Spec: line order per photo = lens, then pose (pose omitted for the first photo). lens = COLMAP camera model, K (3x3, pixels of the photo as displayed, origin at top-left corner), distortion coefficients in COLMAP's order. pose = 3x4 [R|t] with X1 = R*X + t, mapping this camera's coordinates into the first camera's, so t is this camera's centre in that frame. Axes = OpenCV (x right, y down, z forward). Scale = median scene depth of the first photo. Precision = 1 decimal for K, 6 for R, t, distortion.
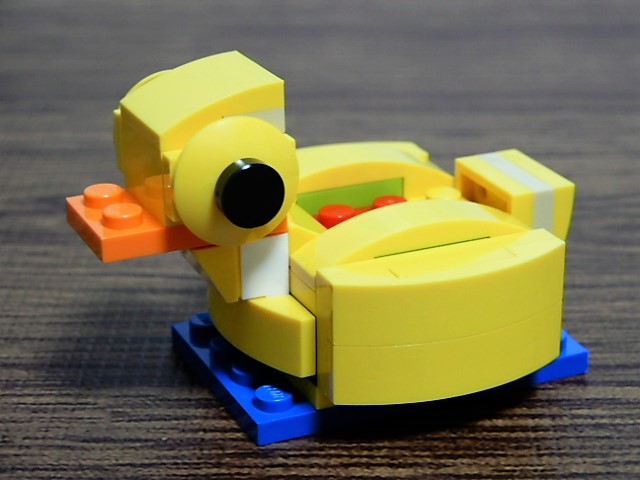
lens RADIAL K [[1590.3, 0, 320.0], [0, 1590.3, 240.0], [0, 0, 1]] dist [-0.039969, -0.026788]
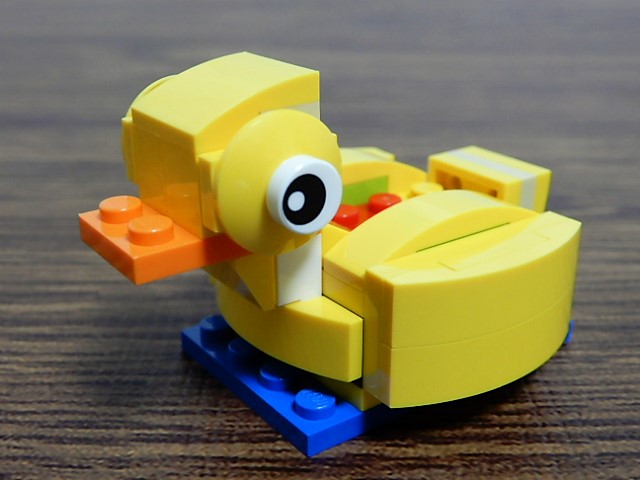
lens RADIAL K [[838.6, 0, 320.0], [0, 838.6, 240.0], [0, 0, 1]] dist [0.247859, -0.006667]
pose [[0.977115, -0.077574, 0.198060, -0.123232], [0.075733, 0.996986, 0.016863, -0.009548], [-0.198771, -0.001478, 0.980045, 0.492639]]
